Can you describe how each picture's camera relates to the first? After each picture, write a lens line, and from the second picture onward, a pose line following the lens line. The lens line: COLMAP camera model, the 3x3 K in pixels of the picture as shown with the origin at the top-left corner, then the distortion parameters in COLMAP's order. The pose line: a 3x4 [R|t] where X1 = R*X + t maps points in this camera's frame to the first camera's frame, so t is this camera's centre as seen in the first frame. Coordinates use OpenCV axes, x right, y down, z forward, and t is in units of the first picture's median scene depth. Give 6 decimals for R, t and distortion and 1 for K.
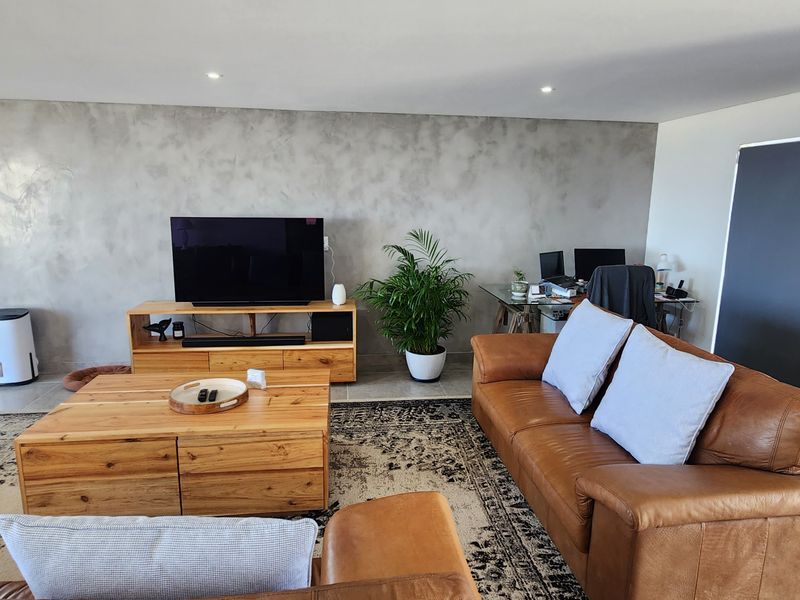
lens RADIAL K [[529.2, 0, 408.9], [0, 529.2, 299.7], [0, 0, 1]] dist [0.000722, -0.000907]
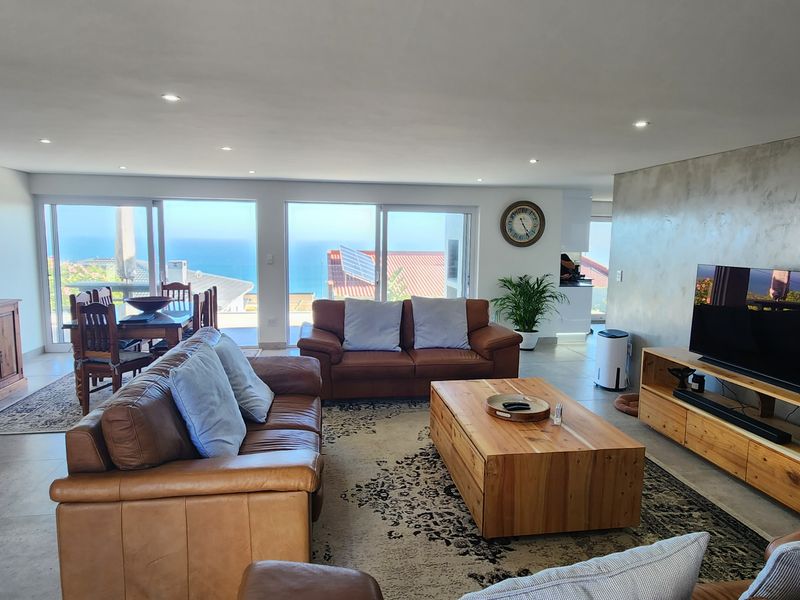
lens RADIAL K [[529.2, 0, 409.7], [0, 529.2, 299.8], [0, 0, 1]] dist [0.000722, -0.000907]
pose [[0.035616, 0.105507, -0.993781, 0.482933], [-0.204912, 0.974054, 0.096069, -0.073764], [0.978132, 0.200216, 0.056312, 0.418513]]
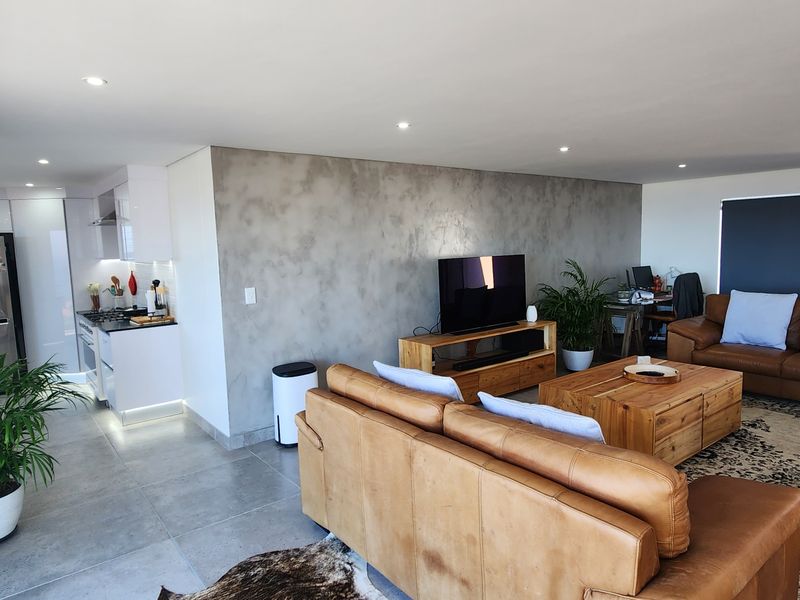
lens RADIAL K [[529.2, 0, 405.5], [0, 529.2, 299.6], [0, 0, 1]] dist [0.000722, -0.000907]
pose [[0.857817, -0.093999, 0.505287, -1.048192], [0.136741, 0.989439, -0.048077, -0.024022], [-0.495431, 0.110335, 0.861611, 0.055693]]
